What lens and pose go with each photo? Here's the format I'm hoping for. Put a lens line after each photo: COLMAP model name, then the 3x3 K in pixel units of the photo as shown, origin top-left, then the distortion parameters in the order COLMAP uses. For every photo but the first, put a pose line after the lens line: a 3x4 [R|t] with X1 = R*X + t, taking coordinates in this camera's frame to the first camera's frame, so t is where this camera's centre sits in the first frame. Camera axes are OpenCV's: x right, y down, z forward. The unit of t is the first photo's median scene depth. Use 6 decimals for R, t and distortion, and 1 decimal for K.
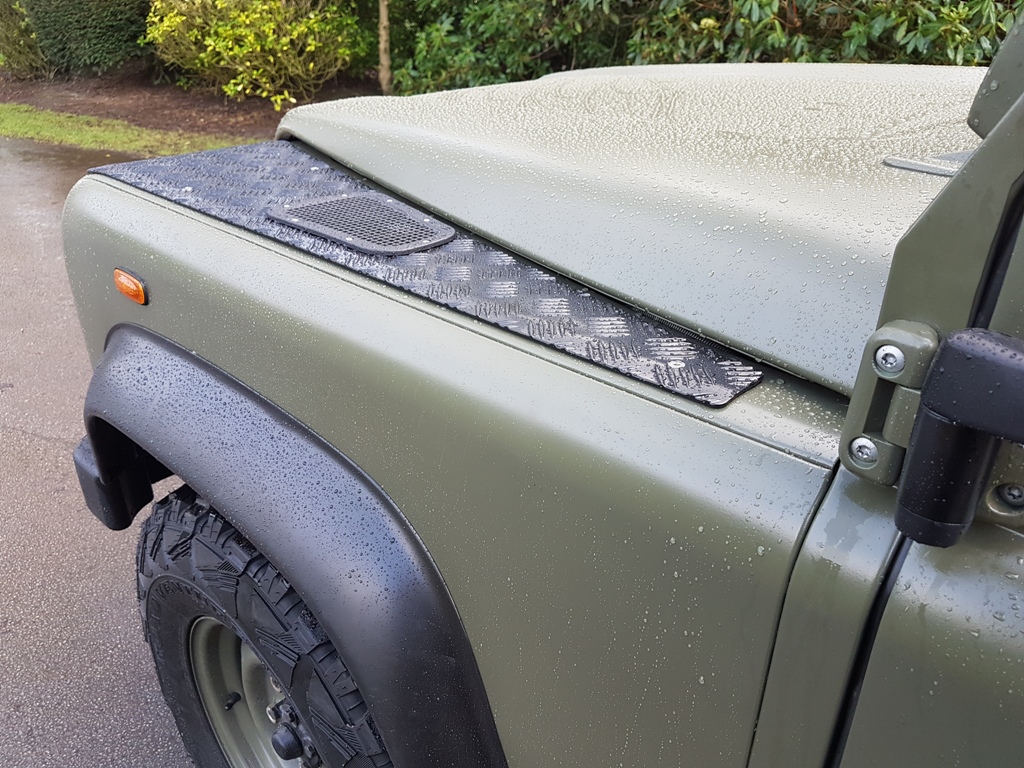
lens RADIAL K [[796.8, 0, 510.7], [0, 796.8, 390.1], [0, 0, 1]] dist [0.065453, -0.072767]
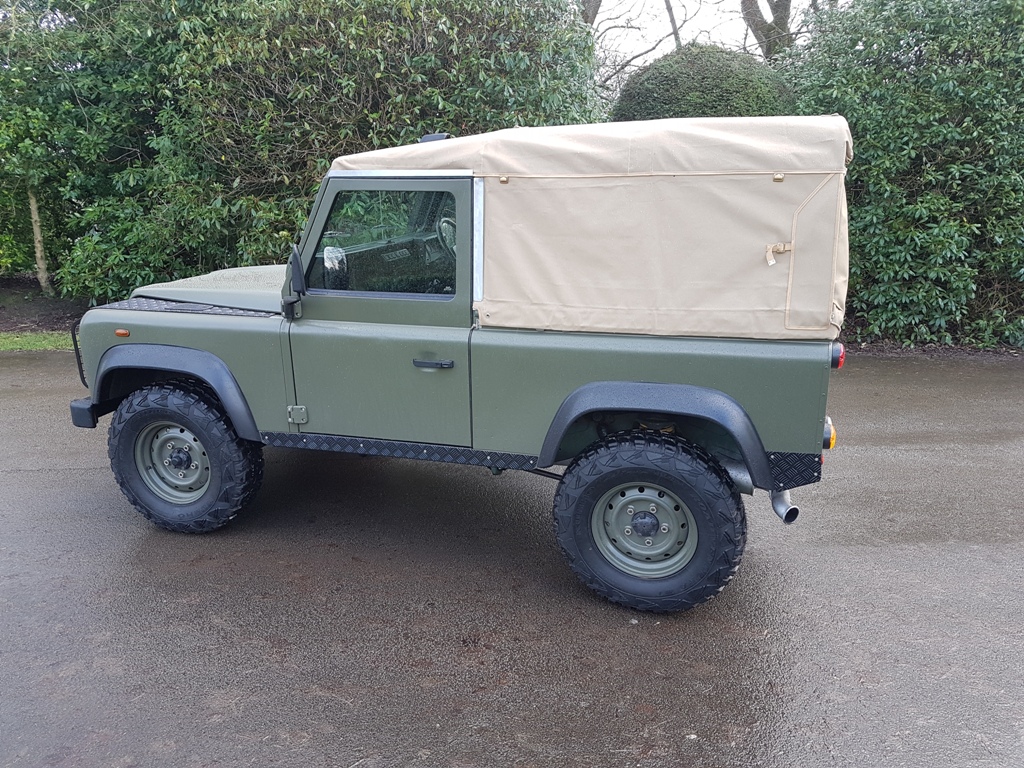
lens RADIAL K [[796.8, 0, 516.5], [0, 796.8, 379.3], [0, 0, 1]] dist [0.065453, -0.072767]
pose [[0.890168, -0.133681, 0.435581, -0.089614], [0.223162, 0.961392, -0.161009, 0.205819], [-0.397240, 0.240530, 0.885633, -0.567823]]
